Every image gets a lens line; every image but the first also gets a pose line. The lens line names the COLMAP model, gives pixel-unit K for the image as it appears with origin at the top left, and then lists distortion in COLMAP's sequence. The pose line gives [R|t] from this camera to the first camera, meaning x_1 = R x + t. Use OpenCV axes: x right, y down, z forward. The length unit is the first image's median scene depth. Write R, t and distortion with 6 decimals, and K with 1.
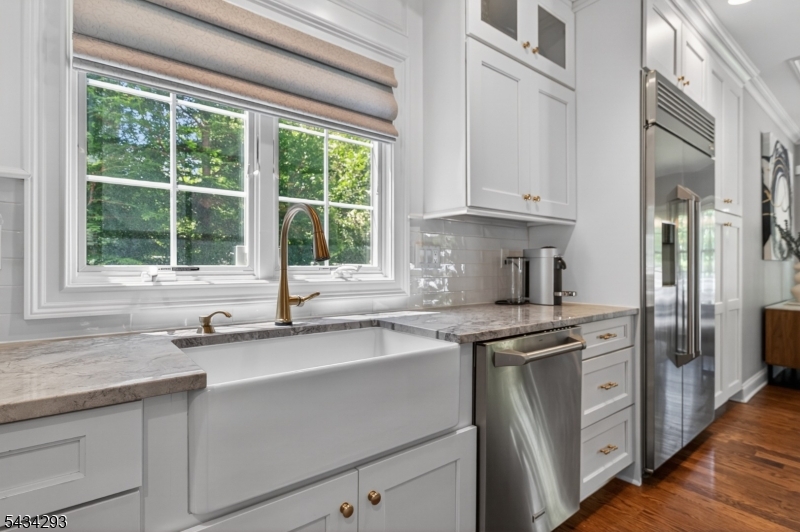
lens RADIAL K [[398.5, 0, 403.7], [0, 398.5, 266.1], [0, 0, 1]] dist [0.011342, 0.000901]
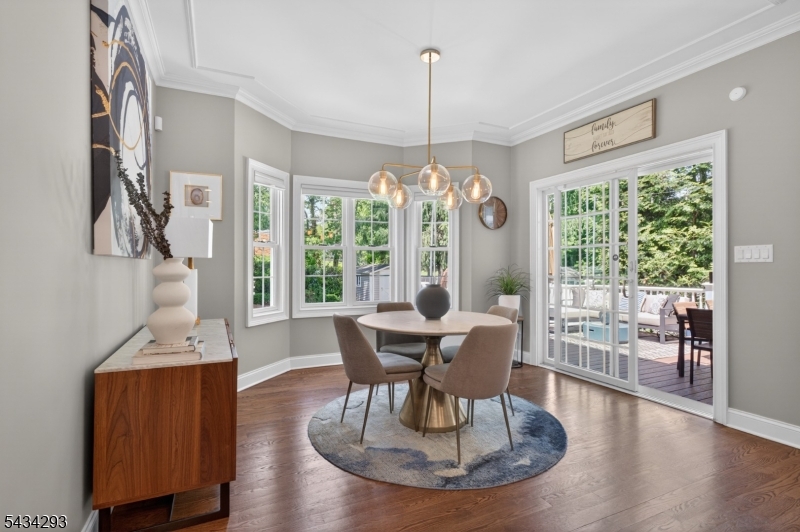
lens RADIAL K [[398.5, 0, 402.7], [0, 398.5, 265.2], [0, 0, 1]] dist [0.011342, 0.000901]
pose [[0.234629, 0.005407, 0.972070, 0.564721], [-0.007508, 0.999965, -0.003750, -0.004952], [-0.972056, -0.006419, 0.234661, 0.589777]]
